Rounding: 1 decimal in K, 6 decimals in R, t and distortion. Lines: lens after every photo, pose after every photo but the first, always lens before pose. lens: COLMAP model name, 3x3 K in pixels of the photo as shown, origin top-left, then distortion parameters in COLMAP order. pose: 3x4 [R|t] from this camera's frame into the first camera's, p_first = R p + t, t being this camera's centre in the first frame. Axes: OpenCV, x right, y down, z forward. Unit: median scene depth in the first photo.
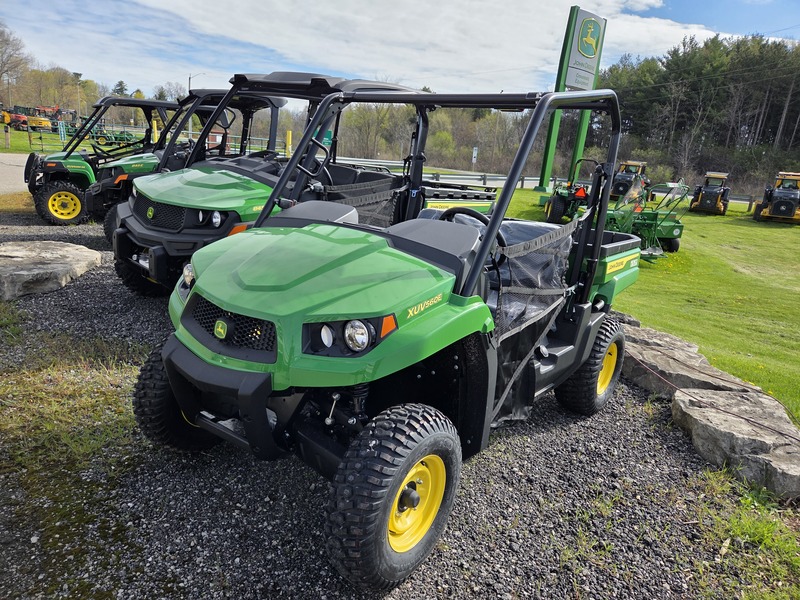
lens RADIAL K [[538.5, 0, 407.3], [0, 538.5, 300.5], [0, 0, 1]] dist [0.063684, -0.049424]
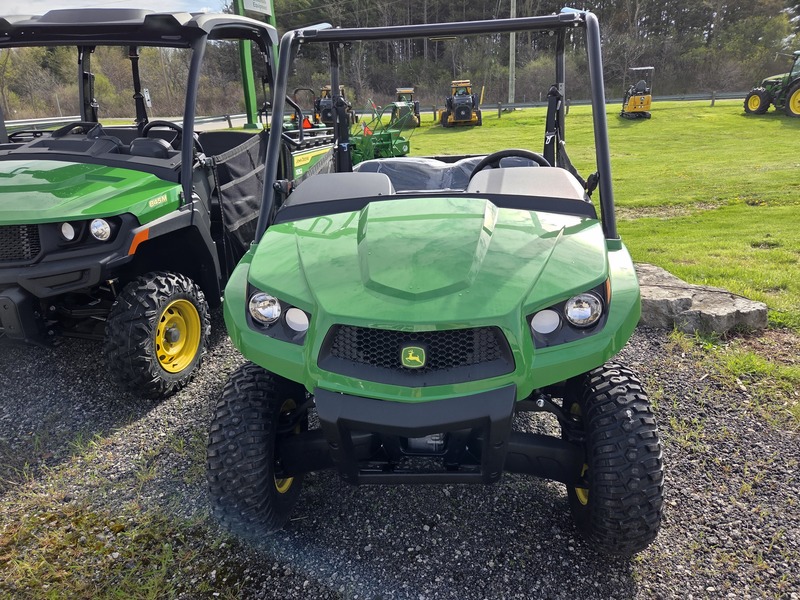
lens RADIAL K [[538.5, 0, 407.3], [0, 538.5, 300.5], [0, 0, 1]] dist [0.063684, -0.049424]
pose [[0.842879, -0.296222, 0.449229, -0.288396], [0.244343, 0.954502, 0.170944, -0.067986], [-0.479428, -0.034319, 0.876910, 0.139534]]
